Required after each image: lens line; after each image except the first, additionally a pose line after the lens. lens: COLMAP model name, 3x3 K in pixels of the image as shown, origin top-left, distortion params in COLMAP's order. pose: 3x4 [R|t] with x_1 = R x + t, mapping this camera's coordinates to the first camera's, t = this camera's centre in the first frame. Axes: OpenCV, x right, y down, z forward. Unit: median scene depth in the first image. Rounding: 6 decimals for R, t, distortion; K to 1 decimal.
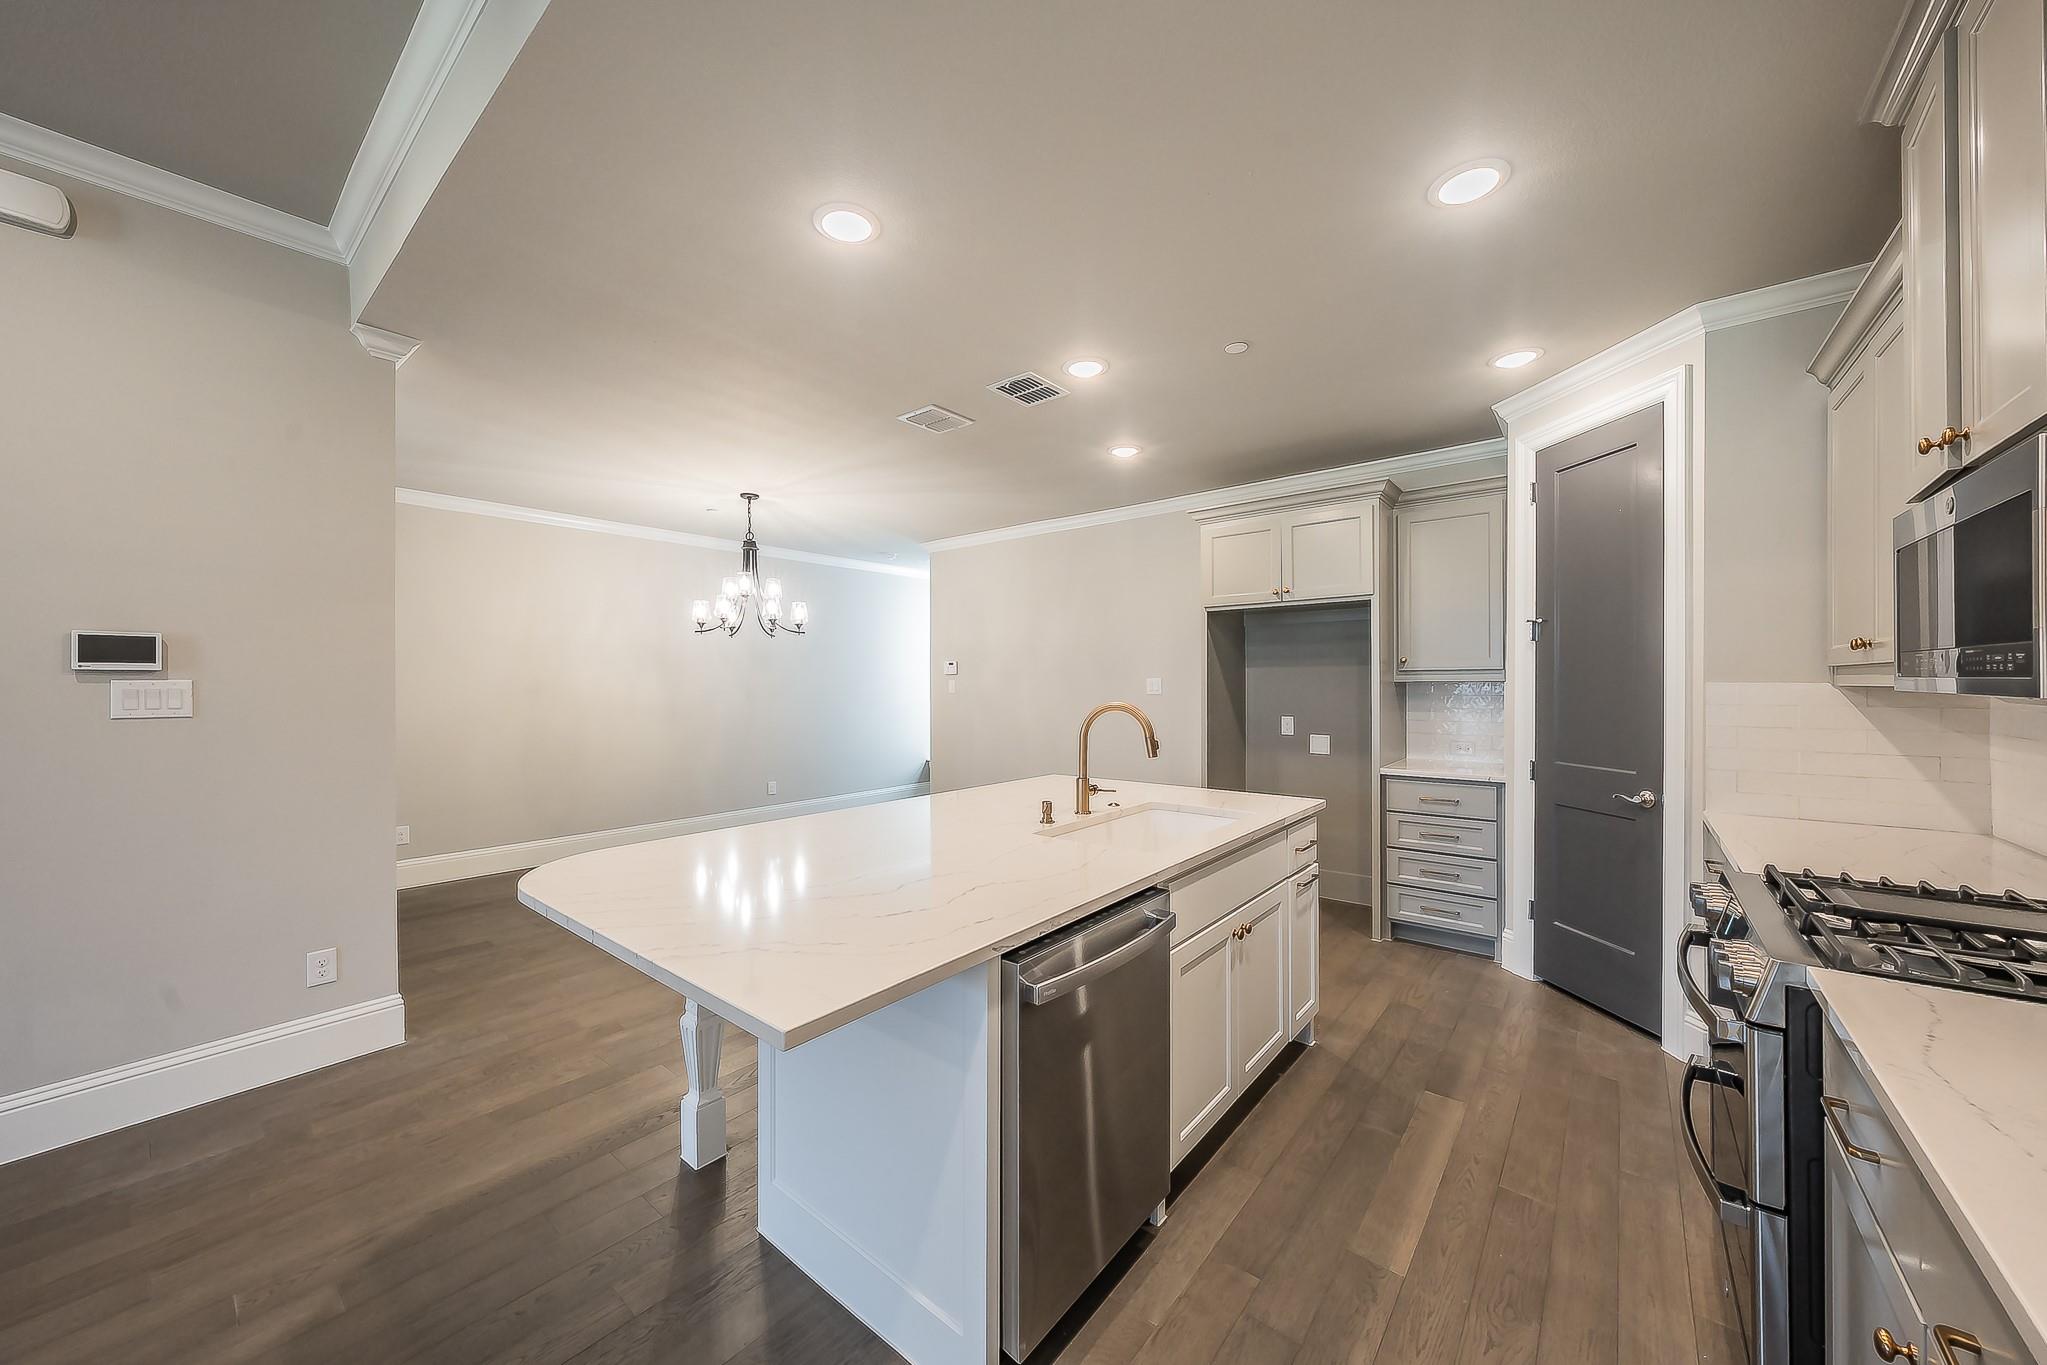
lens RADIAL K [[742.9, 0, 1020.5], [0, 742.9, 679.6], [0, 0, 1]] dist [0.000520, 0.000140]
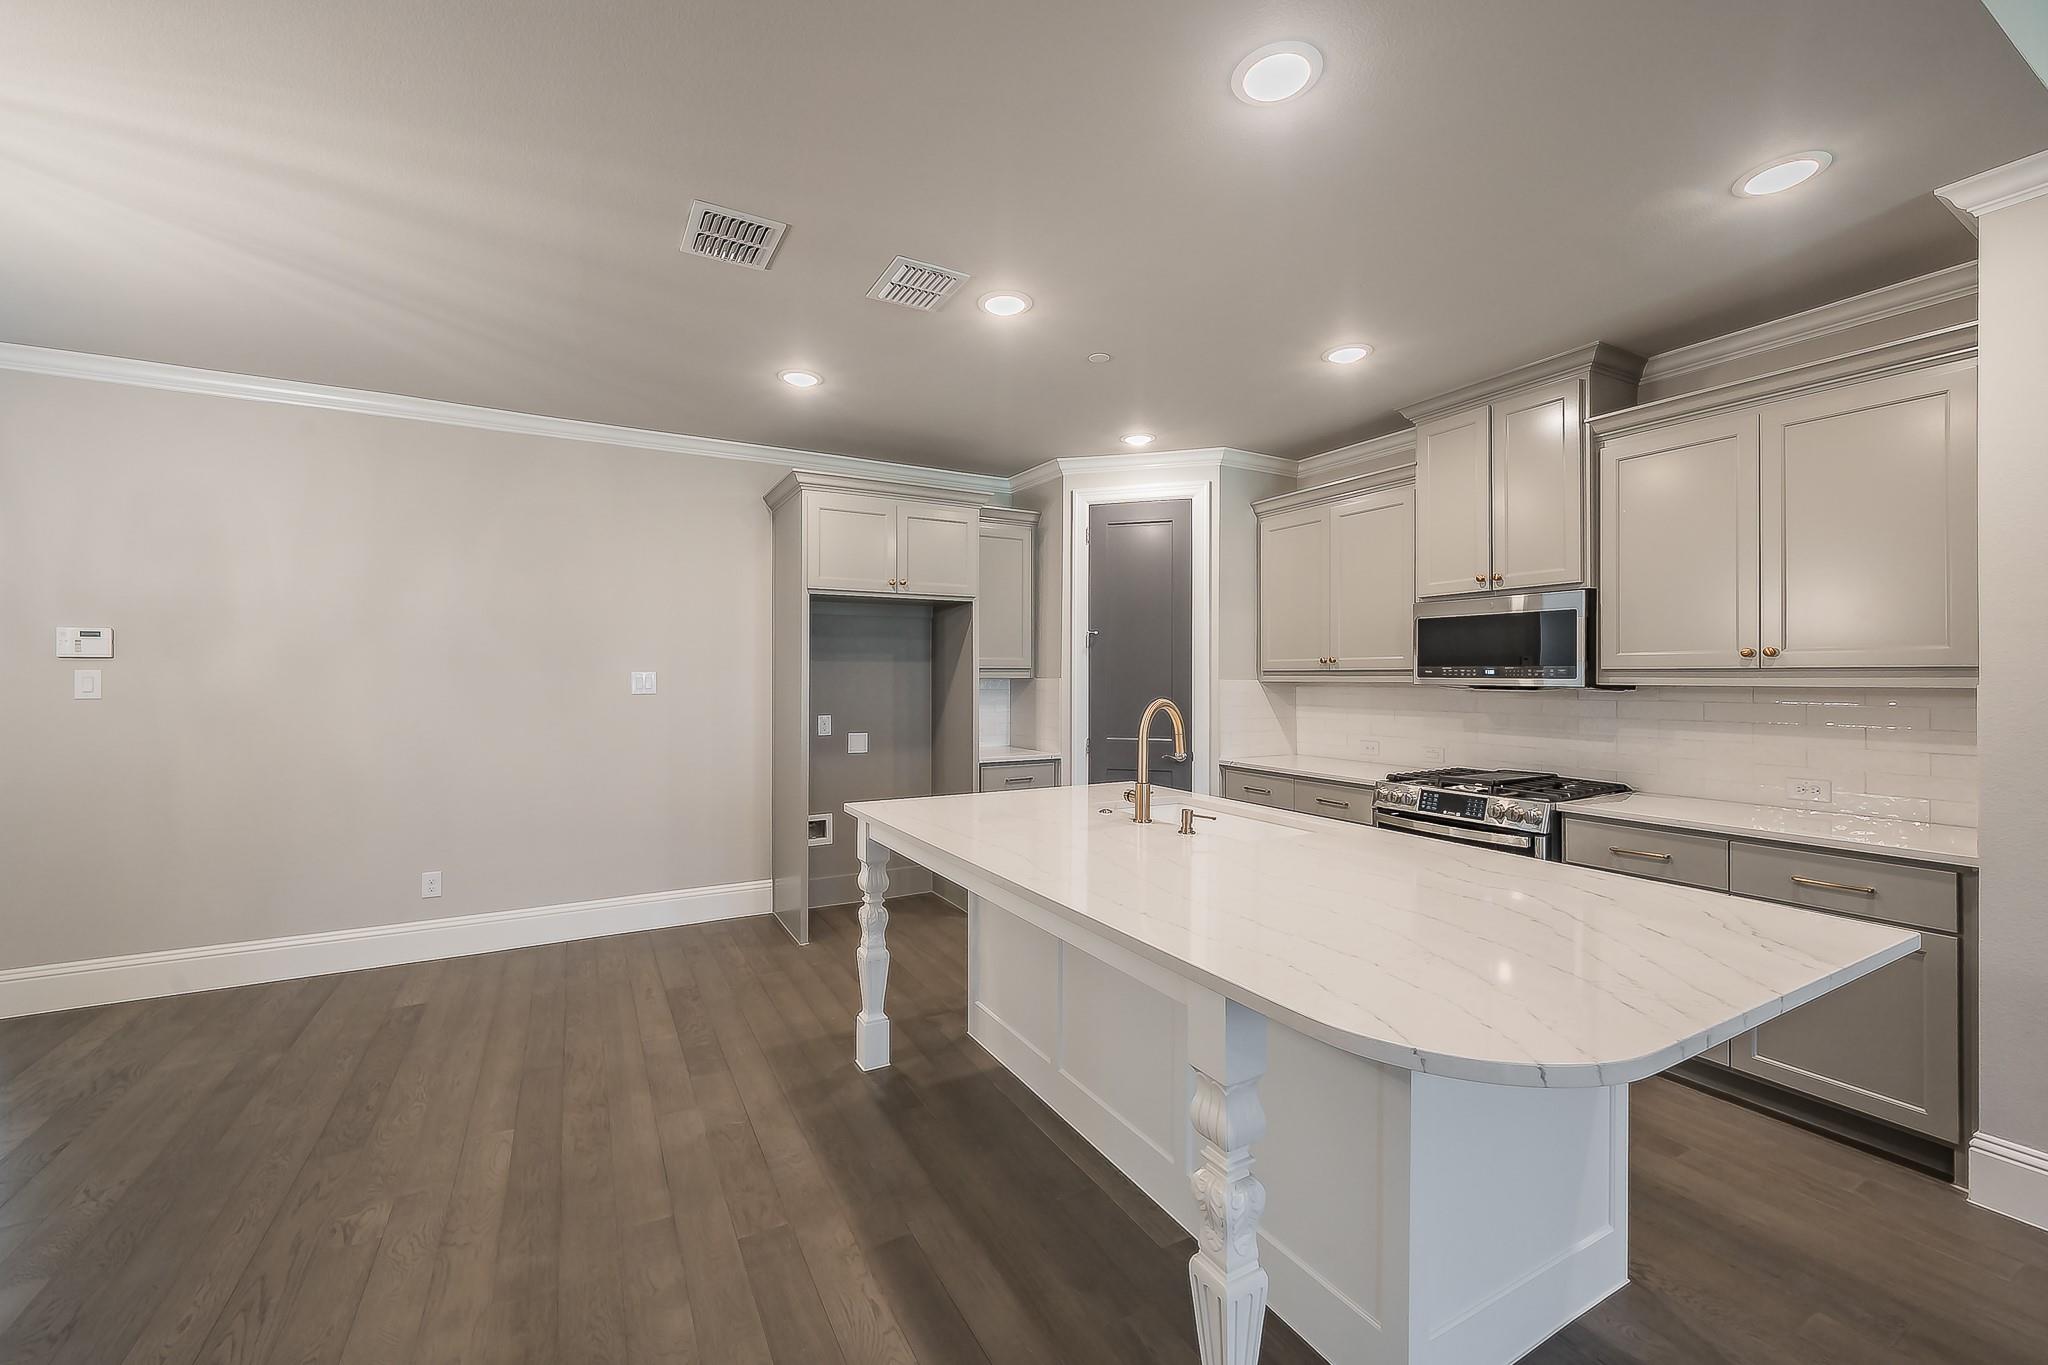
lens RADIAL K [[803.1, 0, 1029.7], [0, 803.1, 678.8], [0, 0, 1]] dist [0.000685, -0.000113]
pose [[0.355880, 0.001786, 0.934530, -0.670440], [-0.007007, 0.999975, 0.000758, 0.002433], [-0.934505, -0.006818, 0.355884, 0.583995]]
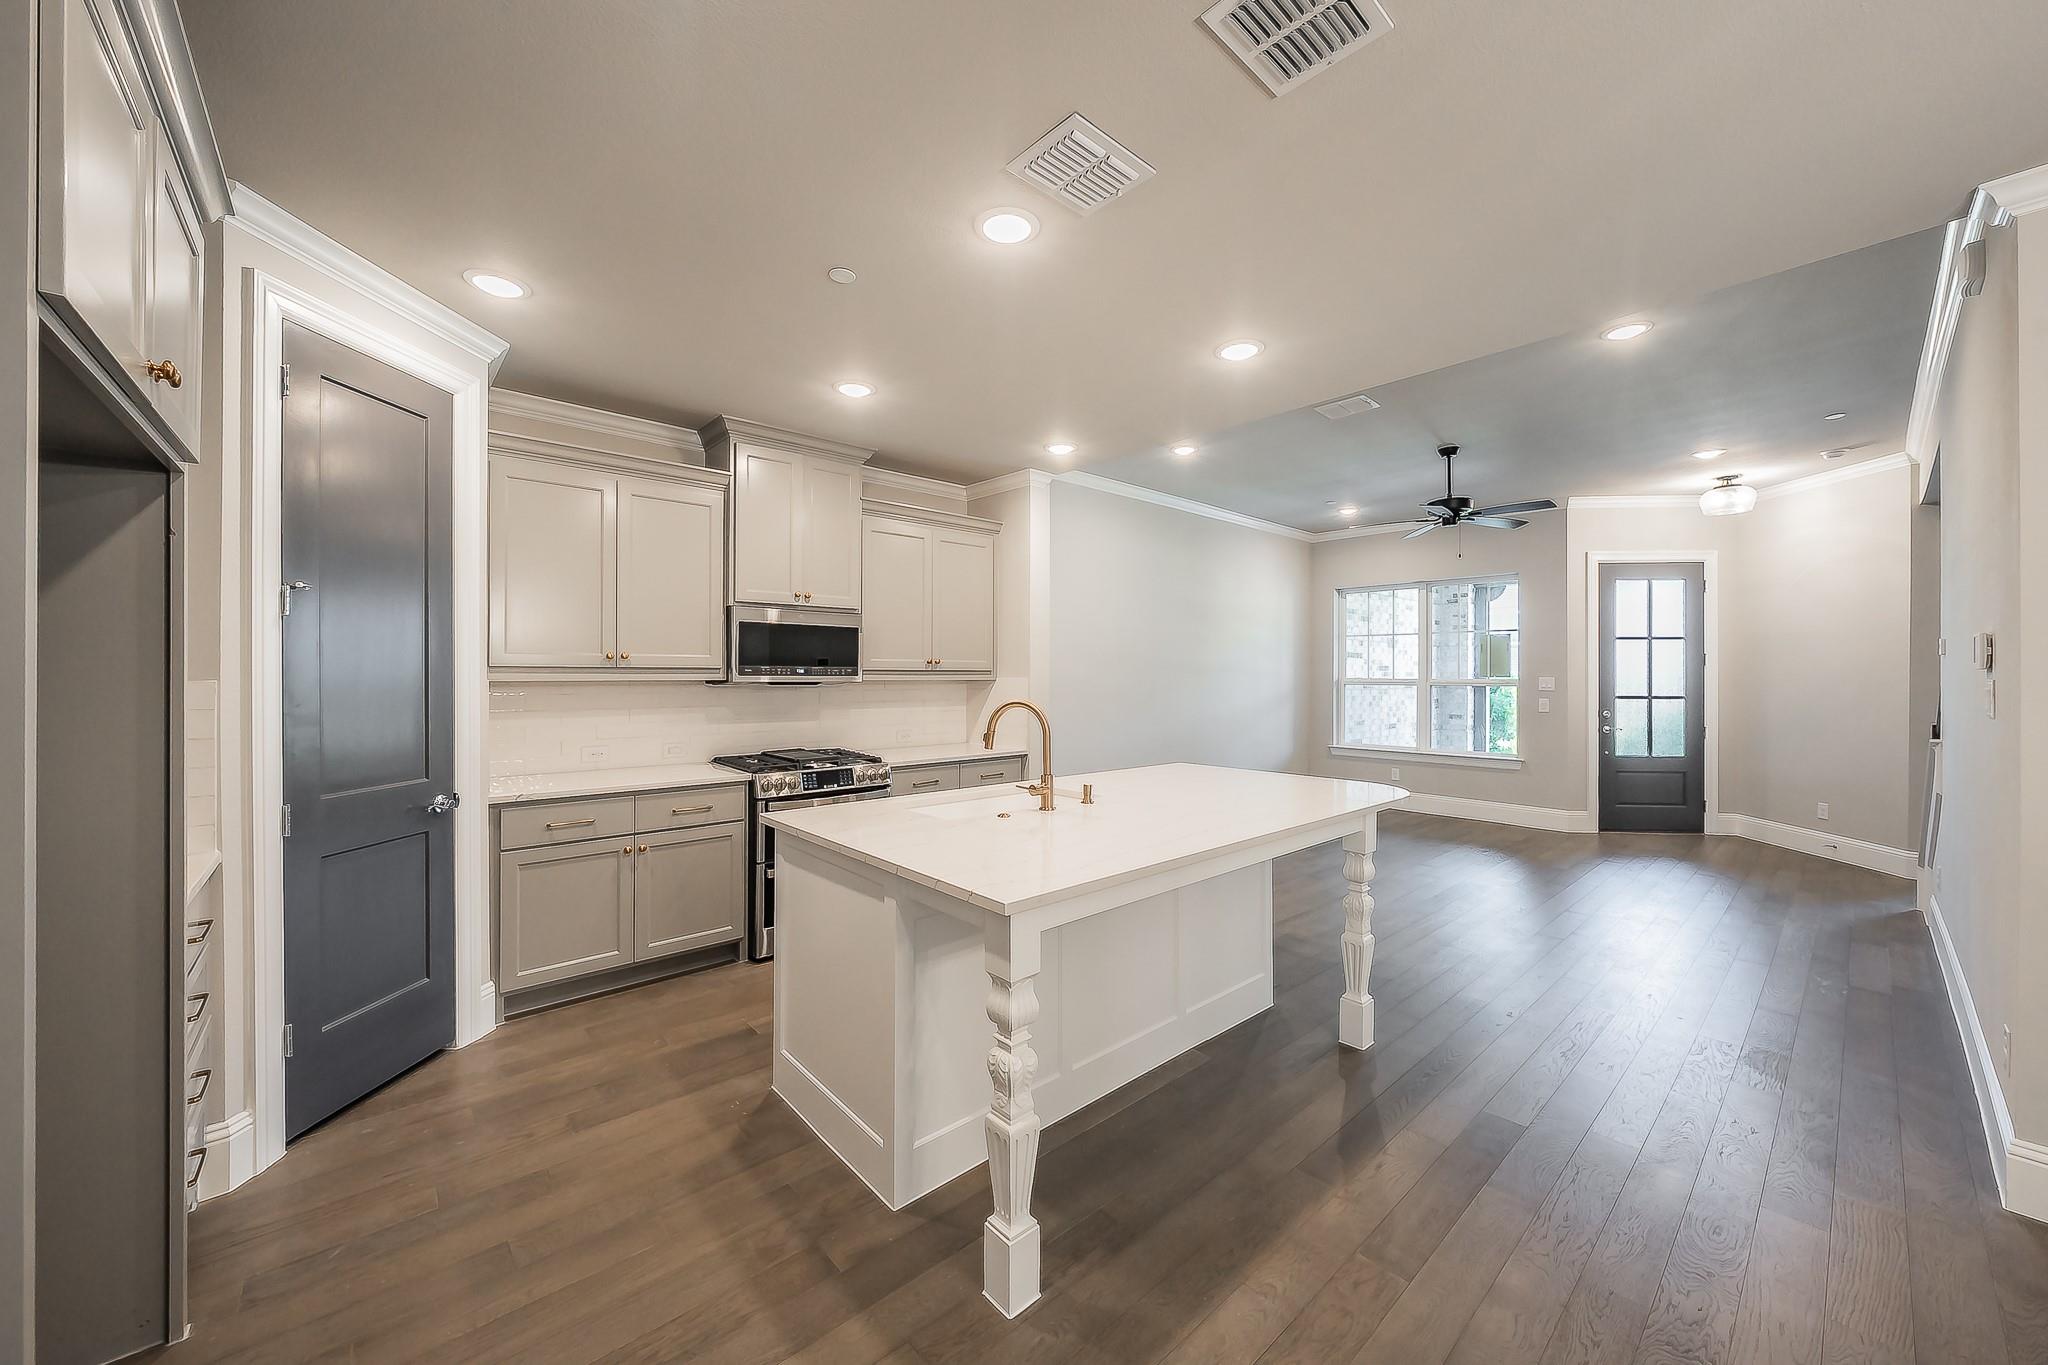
lens RADIAL K [[743.3, 0, 1031.9], [0, 743.3, 676.1], [0, 0, 1]] dist [0.000520, 0.000140]
pose [[-0.988540, 0.001331, 0.150953, -0.032197], [0.000991, 0.999997, -0.002330, 0.001645], [-0.150956, -0.002154, -0.988538, 1.511685]]
